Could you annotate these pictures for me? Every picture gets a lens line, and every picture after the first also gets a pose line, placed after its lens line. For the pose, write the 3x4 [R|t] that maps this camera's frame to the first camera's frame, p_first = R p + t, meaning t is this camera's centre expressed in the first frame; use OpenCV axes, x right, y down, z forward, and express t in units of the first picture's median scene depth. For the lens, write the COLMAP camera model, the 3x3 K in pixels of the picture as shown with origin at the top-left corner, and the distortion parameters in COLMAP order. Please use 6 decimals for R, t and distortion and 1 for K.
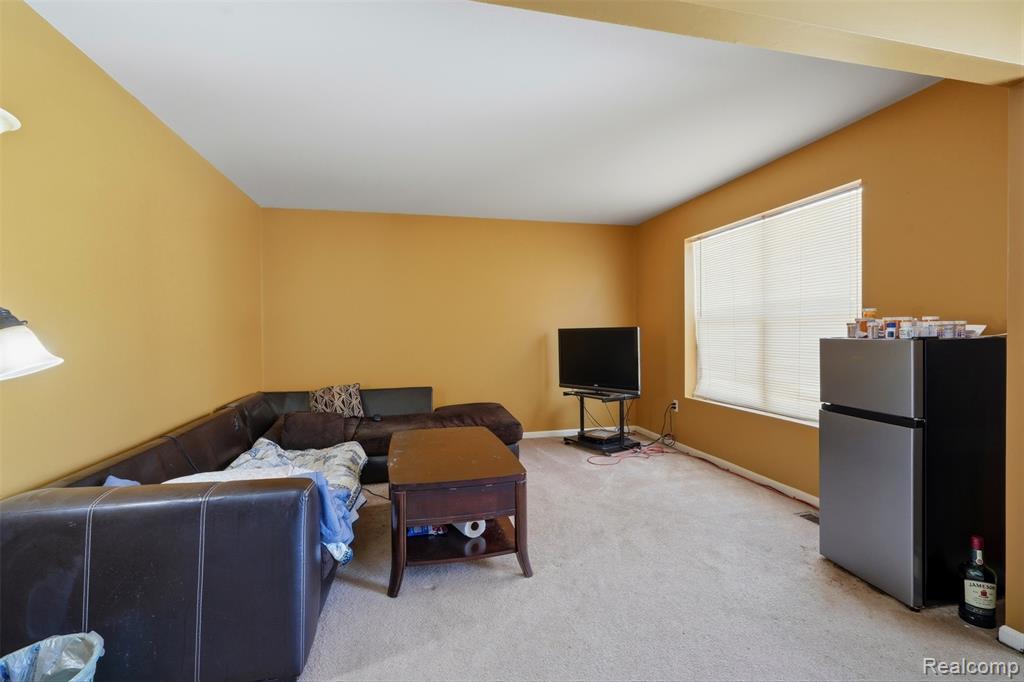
lens RADIAL K [[457.6, 0, 514.1], [0, 457.6, 333.1], [0, 0, 1]] dist [-0.006111, 0.001287]
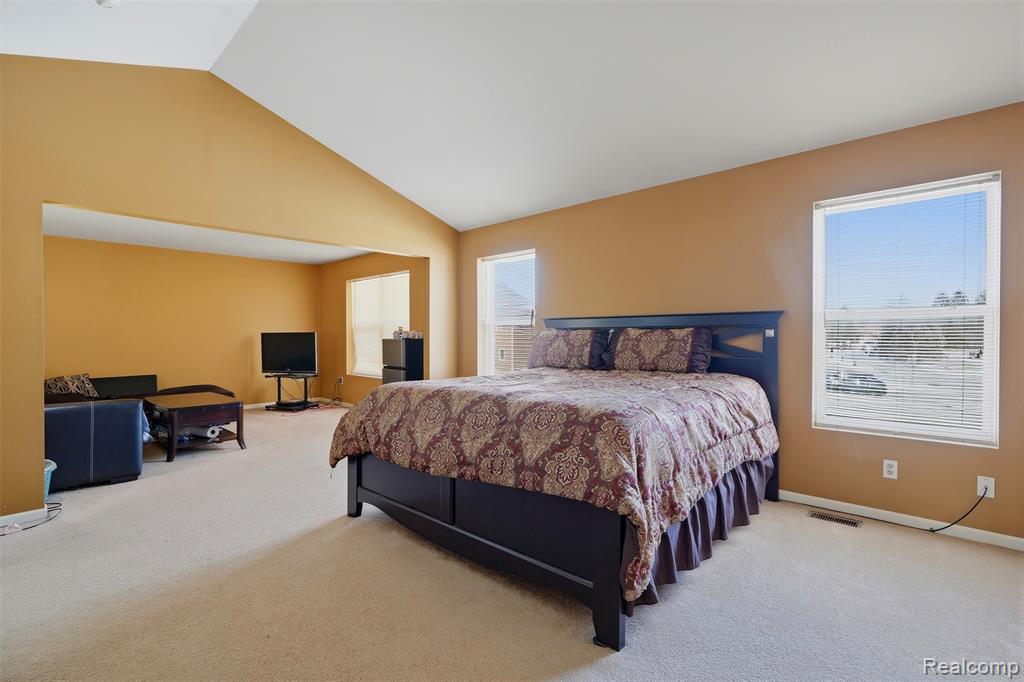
lens RADIAL K [[457.6, 0, 513.0], [0, 457.6, 338.4], [0, 0, 1]] dist [-0.006111, 0.001287]
pose [[0.827944, 0.001434, 0.560809, -0.063370], [-0.004321, 0.999983, 0.003824, -0.001255], [-0.560794, -0.005589, 0.827937, -0.739366]]
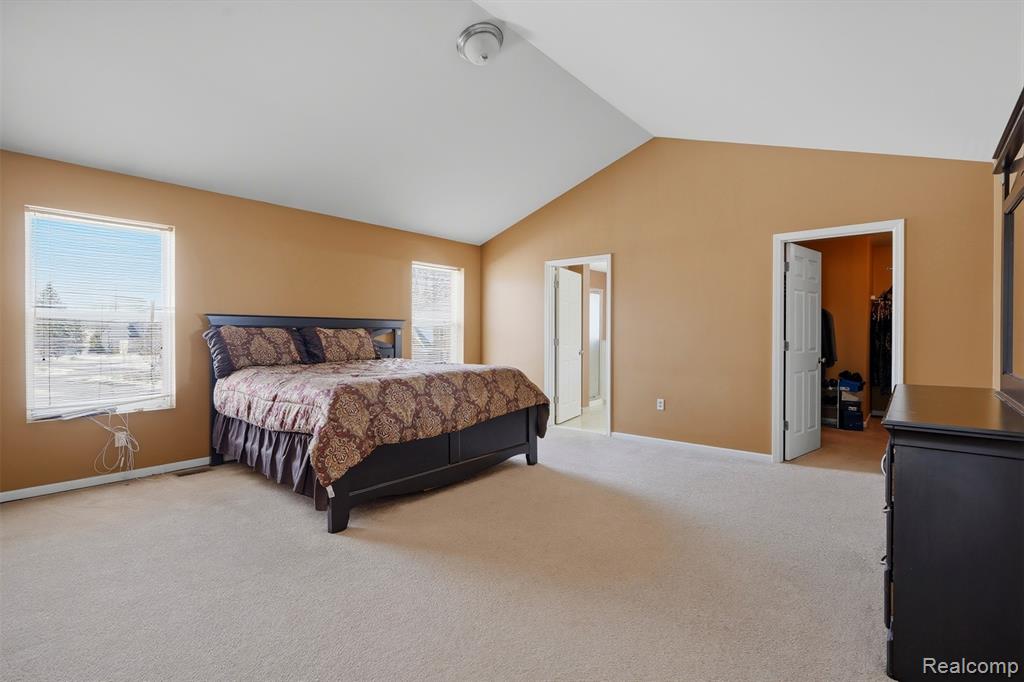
lens RADIAL K [[487.1, 0, 513.1], [0, 487.1, 338.6], [0, 0, 1]] dist [-0.009004, 0.002296]
pose [[-0.585309, -0.003298, 0.810804, -0.547528], [-0.001484, 0.999994, 0.002996, 0.002868], [-0.810809, 0.000550, -0.585311, 0.133578]]
